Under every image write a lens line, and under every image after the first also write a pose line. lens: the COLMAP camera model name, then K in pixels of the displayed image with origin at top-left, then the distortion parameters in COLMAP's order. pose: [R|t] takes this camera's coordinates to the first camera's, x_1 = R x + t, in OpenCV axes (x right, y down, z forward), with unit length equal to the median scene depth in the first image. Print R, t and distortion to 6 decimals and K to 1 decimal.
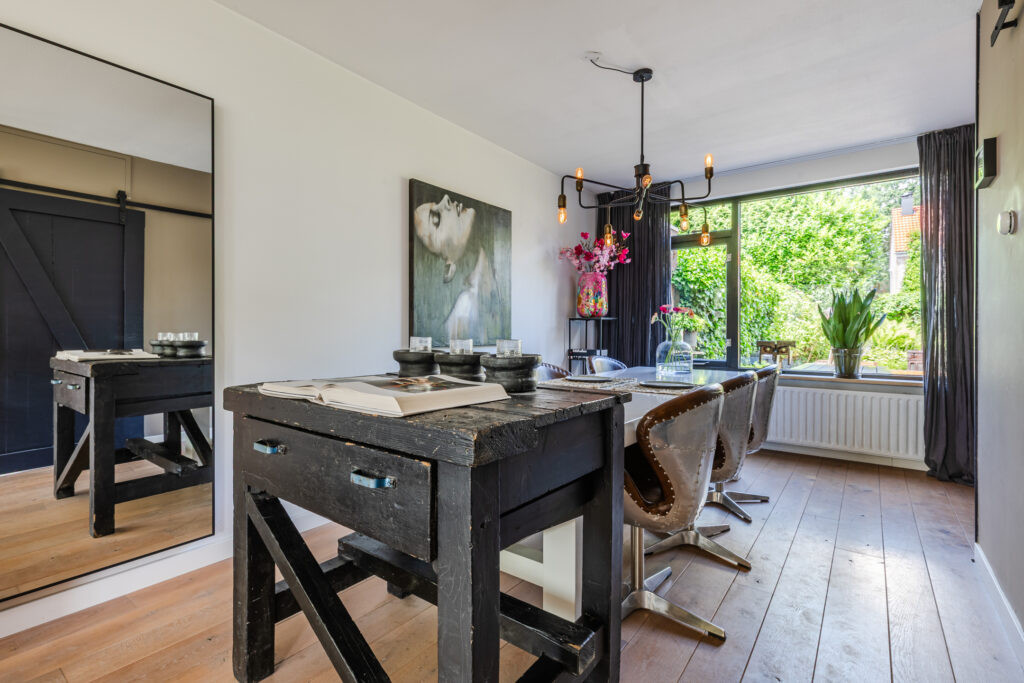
lens RADIAL K [[480.9, 0, 481.7], [0, 480.9, 329.8], [0, 0, 1]] dist [0.000351, -0.000609]
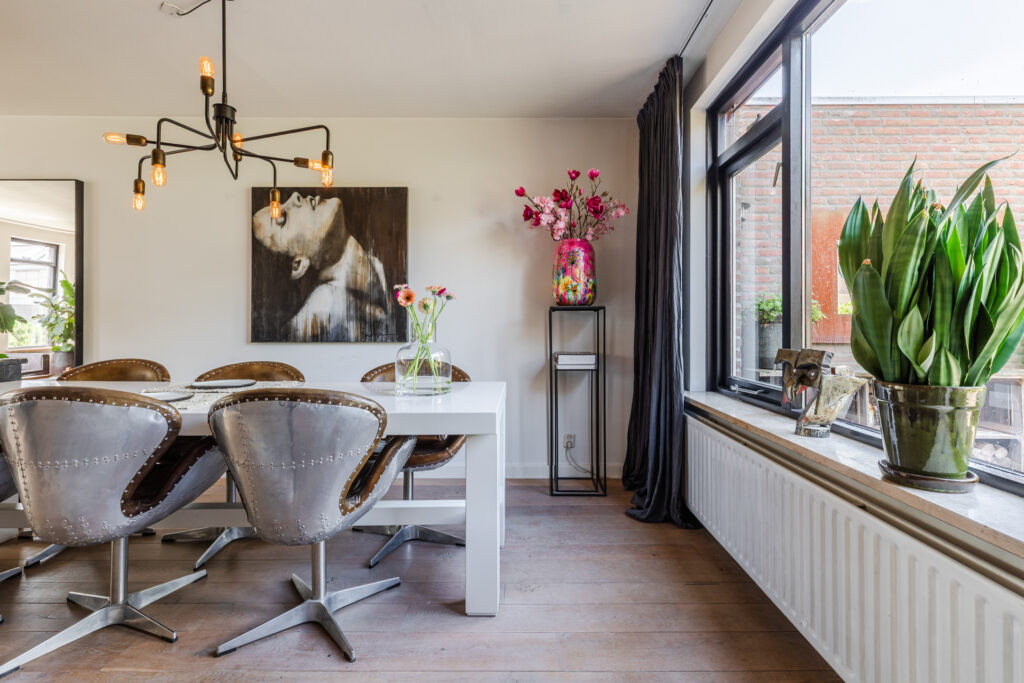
lens RADIAL K [[473.4, 0, 521.9], [0, 473.4, 323.5], [0, 0, 1]] dist [0.002312, 0.000118]
pose [[0.630890, -0.007308, -0.775838, 0.977254], [-0.000800, 0.999949, -0.010069, 0.003975], [0.775872, 0.006973, 0.630852, 0.731376]]
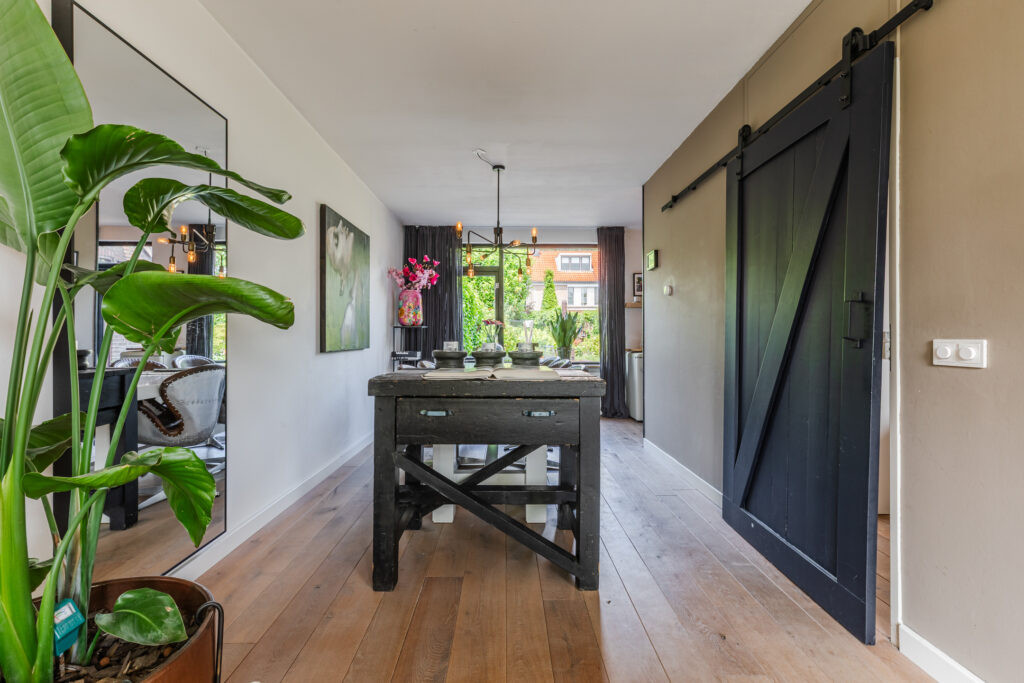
lens RADIAL K [[463.1, 0, 506.9], [0, 463.1, 329.4], [0, 0, 1]] dist [0.000281, -0.000030]
pose [[0.770413, 0.008314, 0.637491, -0.468394], [-0.000793, 0.999927, -0.012082, -0.003028], [-0.637545, 0.008803, 0.770363, -0.115096]]
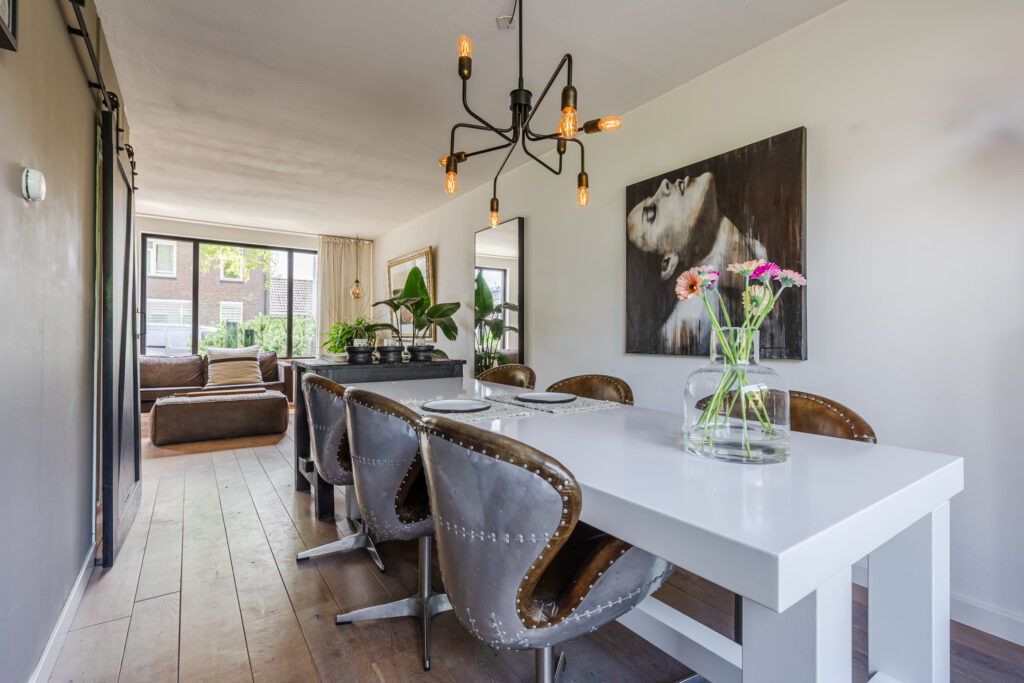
lens RADIAL K [[471.5, 0, 525.9], [0, 471.5, 333.5], [0, 0, 1]] dist [-0.000633, 0.000037]
pose [[-0.263496, -0.008924, -0.964619, 0.792943], [-0.006368, 0.999952, -0.007512, 0.004093], [0.964639, 0.004163, -0.263540, 0.967890]]
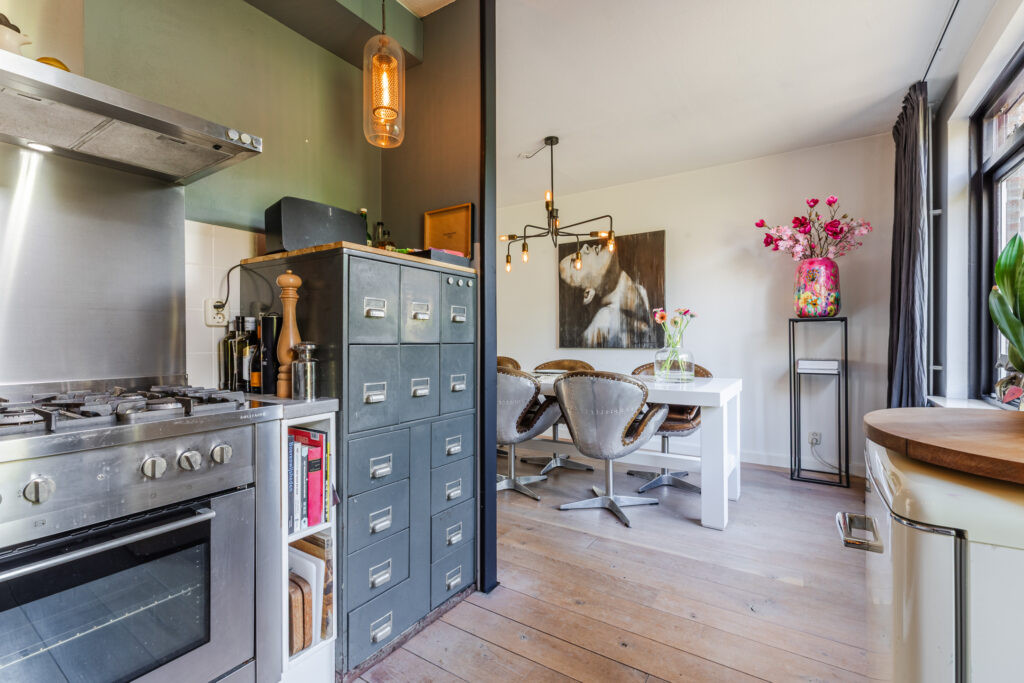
lens RADIAL K [[459.2, 0, 510.1], [0, 459.2, 336.6], [0, 0, 1]] dist [0.001682, 0.000145]
pose [[0.102948, -0.005041, -0.994674, 1.261908], [0.004000, 0.999981, -0.004654, 0.004611], [0.994679, -0.003500, 0.102967, 0.618607]]
